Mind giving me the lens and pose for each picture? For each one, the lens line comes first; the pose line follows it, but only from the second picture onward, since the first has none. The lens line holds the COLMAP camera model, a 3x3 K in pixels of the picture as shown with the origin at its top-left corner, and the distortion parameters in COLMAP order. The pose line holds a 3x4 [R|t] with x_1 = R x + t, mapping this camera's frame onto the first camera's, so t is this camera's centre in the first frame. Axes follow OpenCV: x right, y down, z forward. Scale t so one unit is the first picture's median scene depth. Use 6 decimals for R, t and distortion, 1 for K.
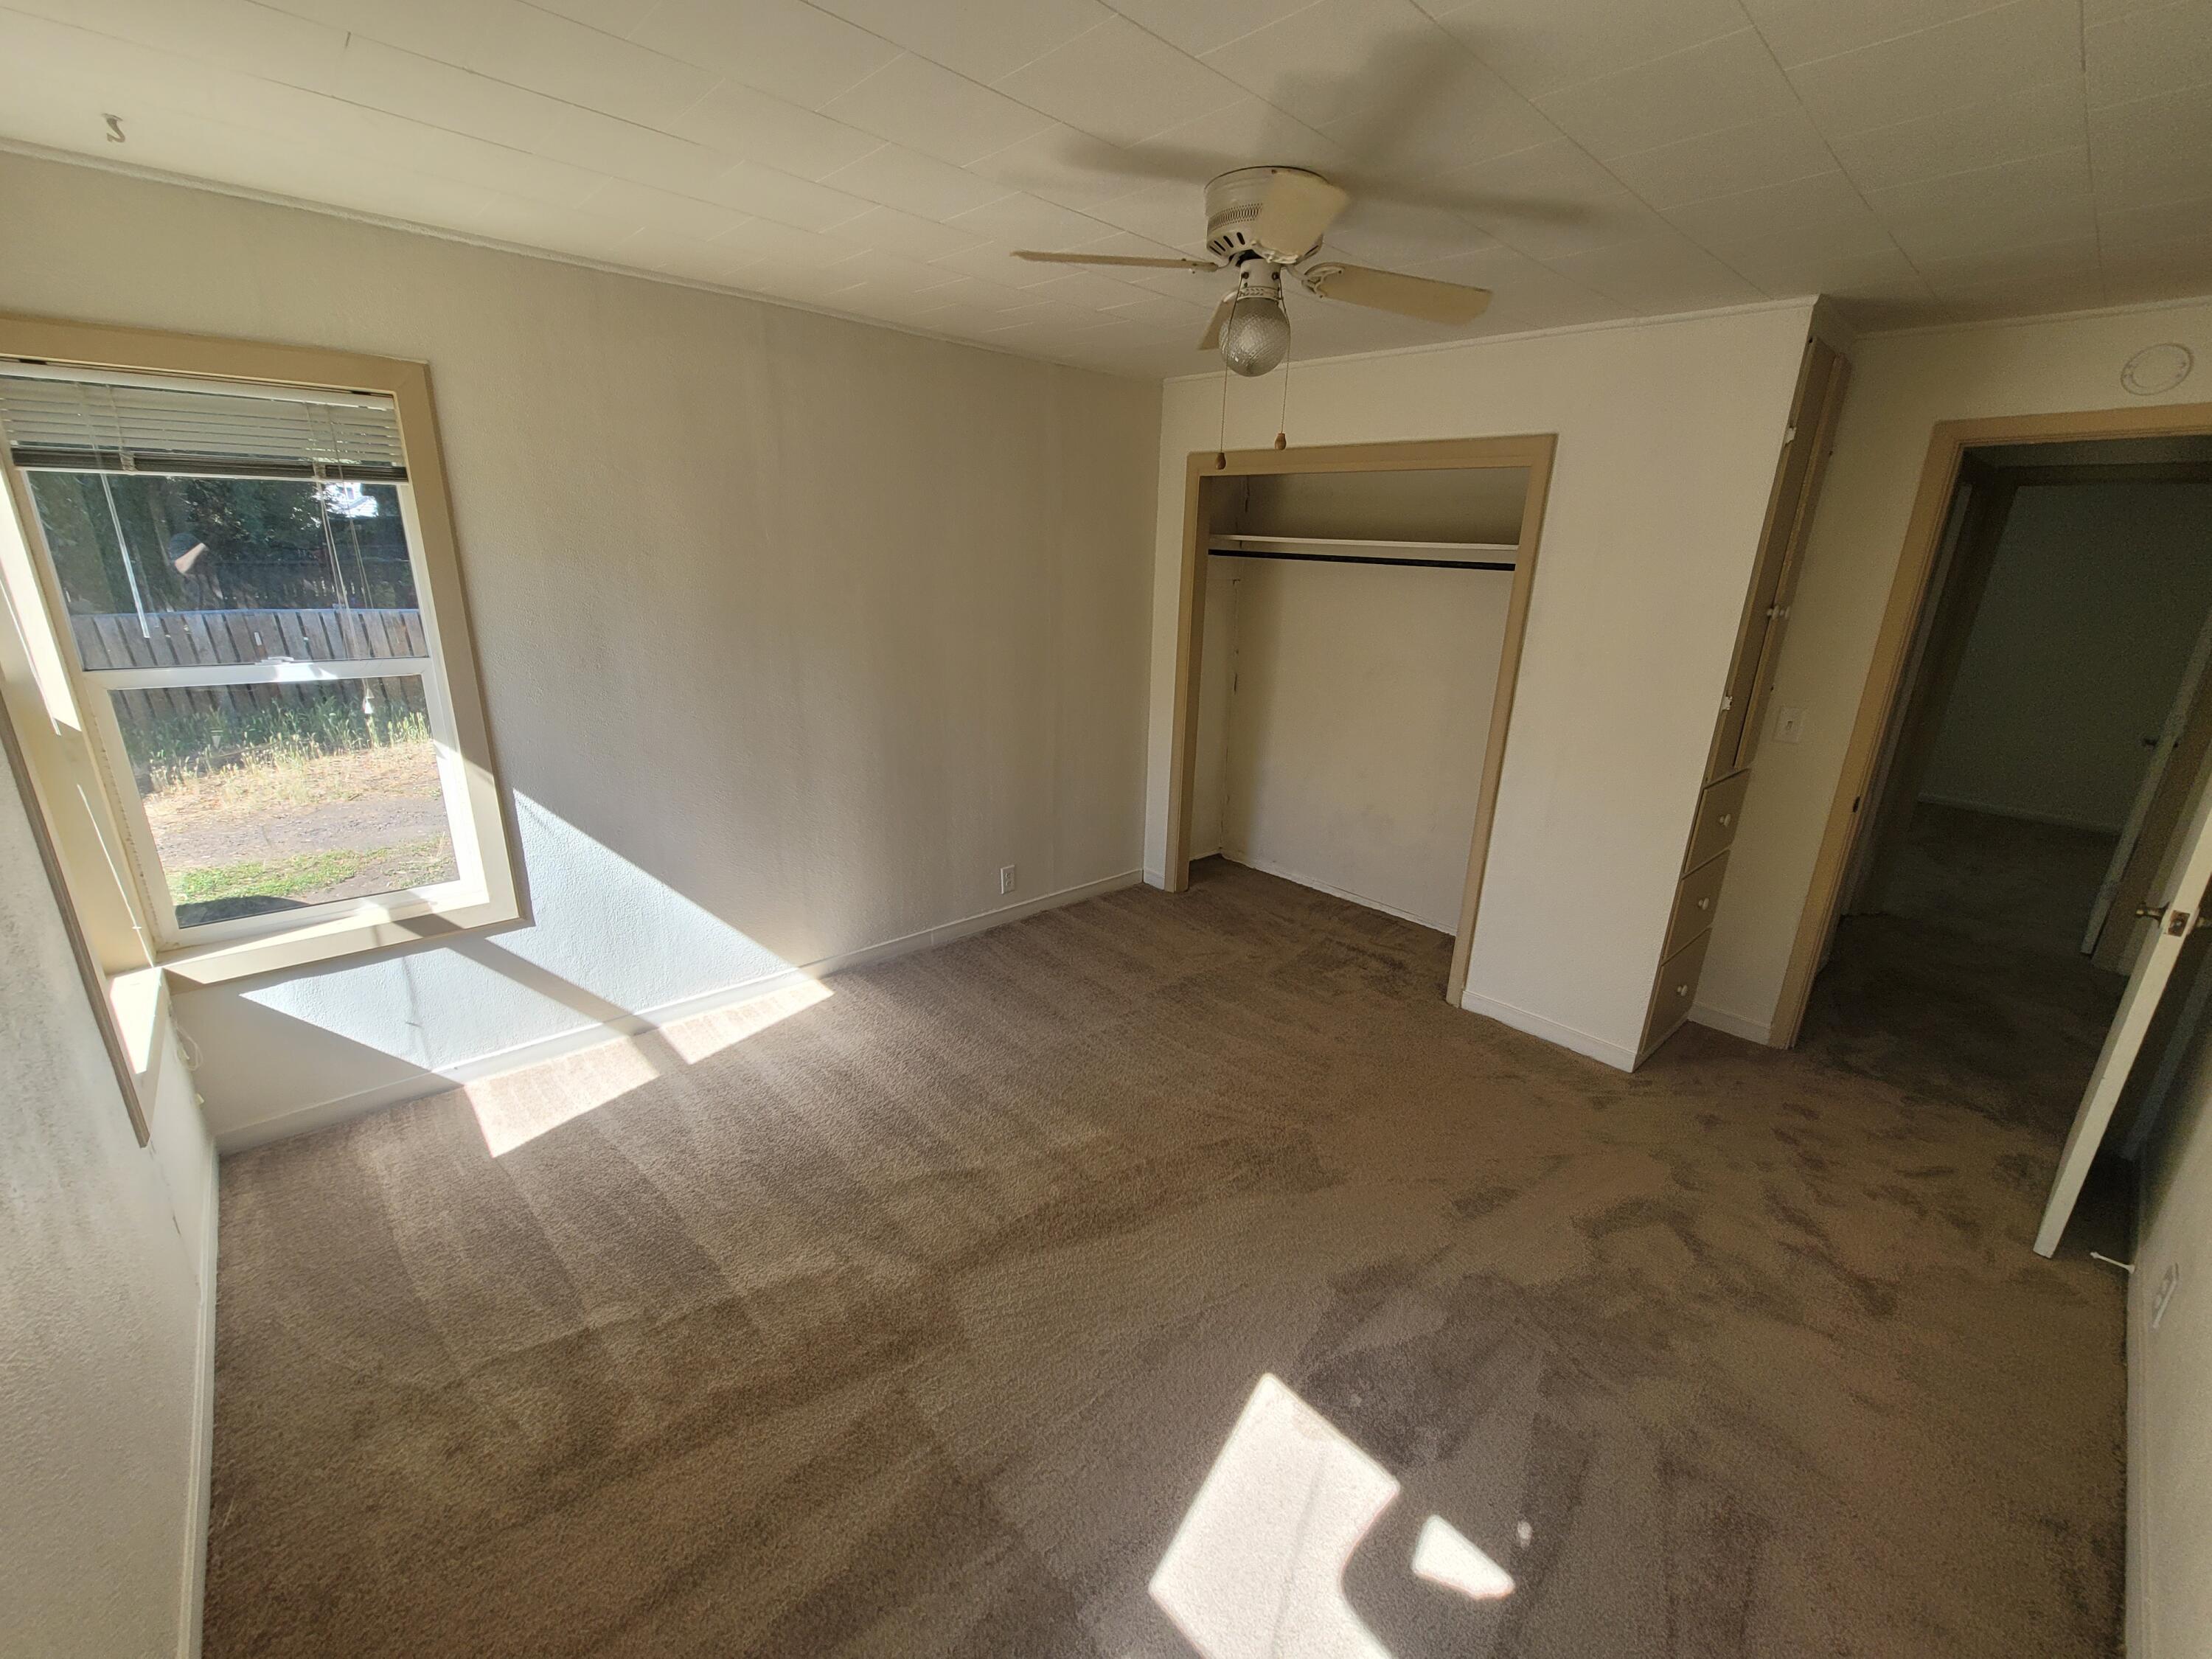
lens RADIAL K [[898.8, 0, 1108.6], [0, 898.8, 828.4], [0, 0, 1]] dist [-0.003786, 0.000789]
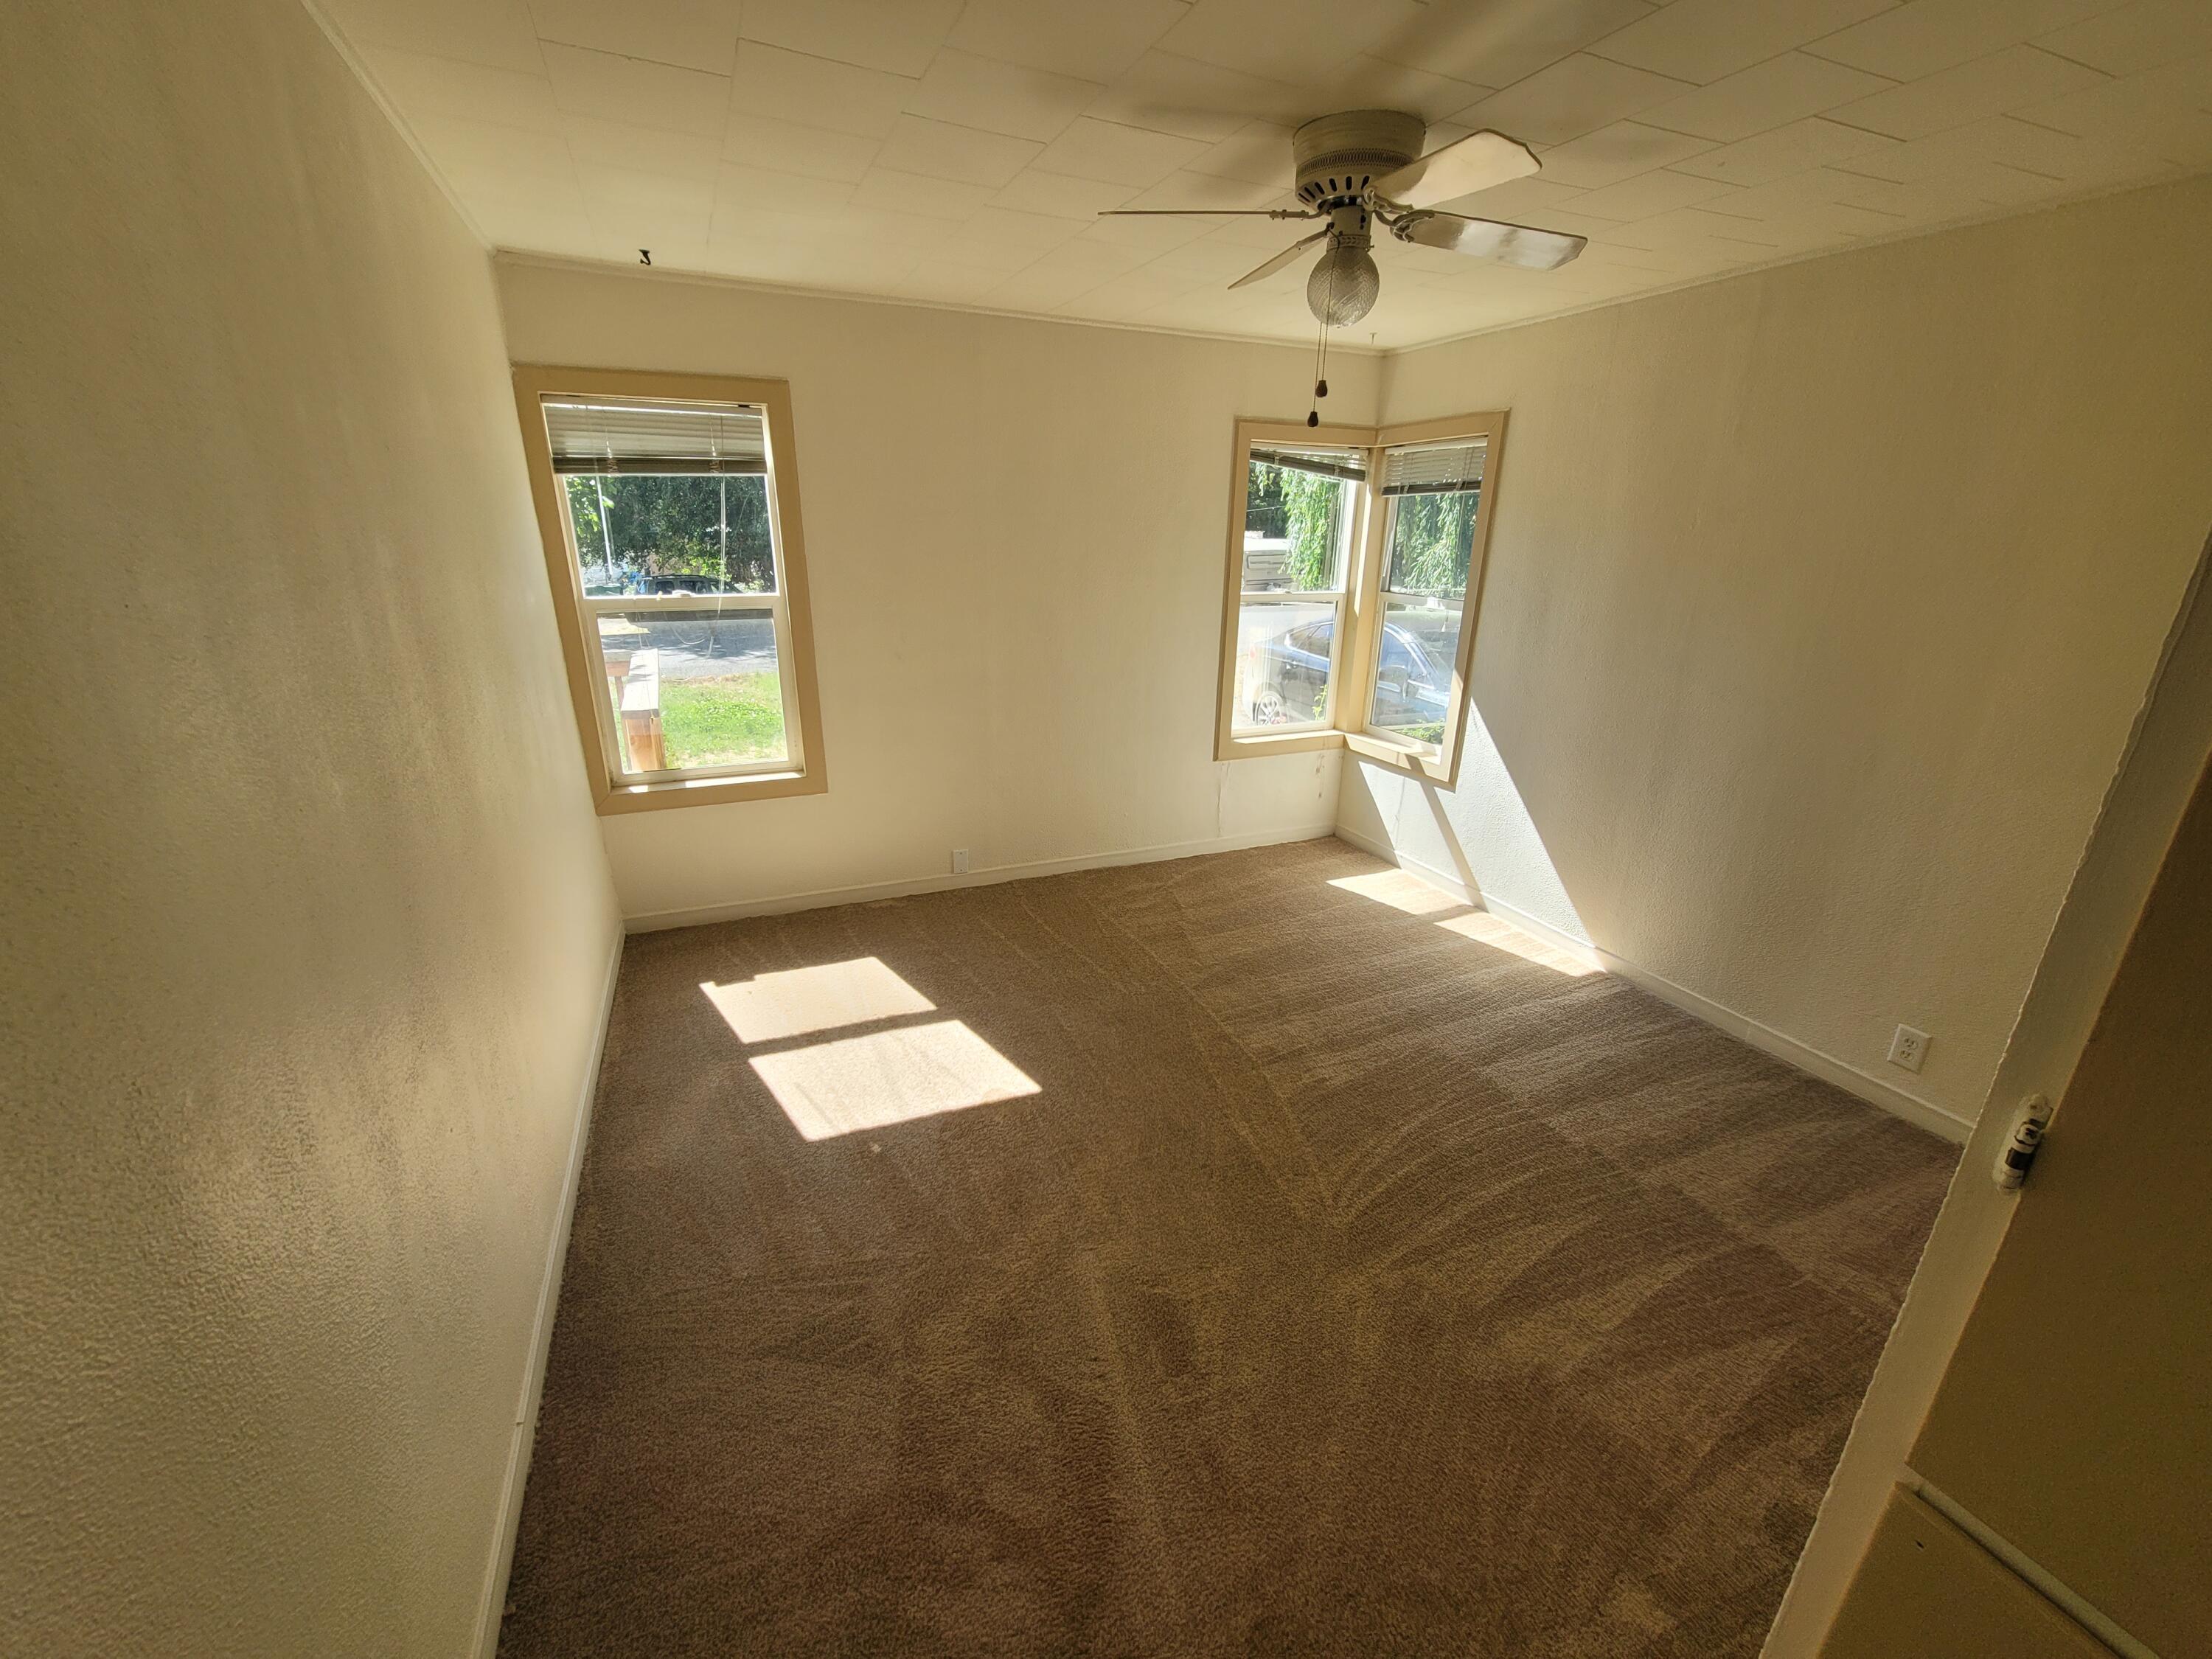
lens RADIAL K [[898.8, 0, 1104.9], [0, 898.8, 832.2], [0, 0, 1]] dist [-0.003786, 0.000789]
pose [[-0.316789, 0.275173, -0.907703, 0.907187], [-0.308155, 0.875219, 0.372872, -0.211199], [0.897043, 0.397834, -0.192464, 0.825757]]
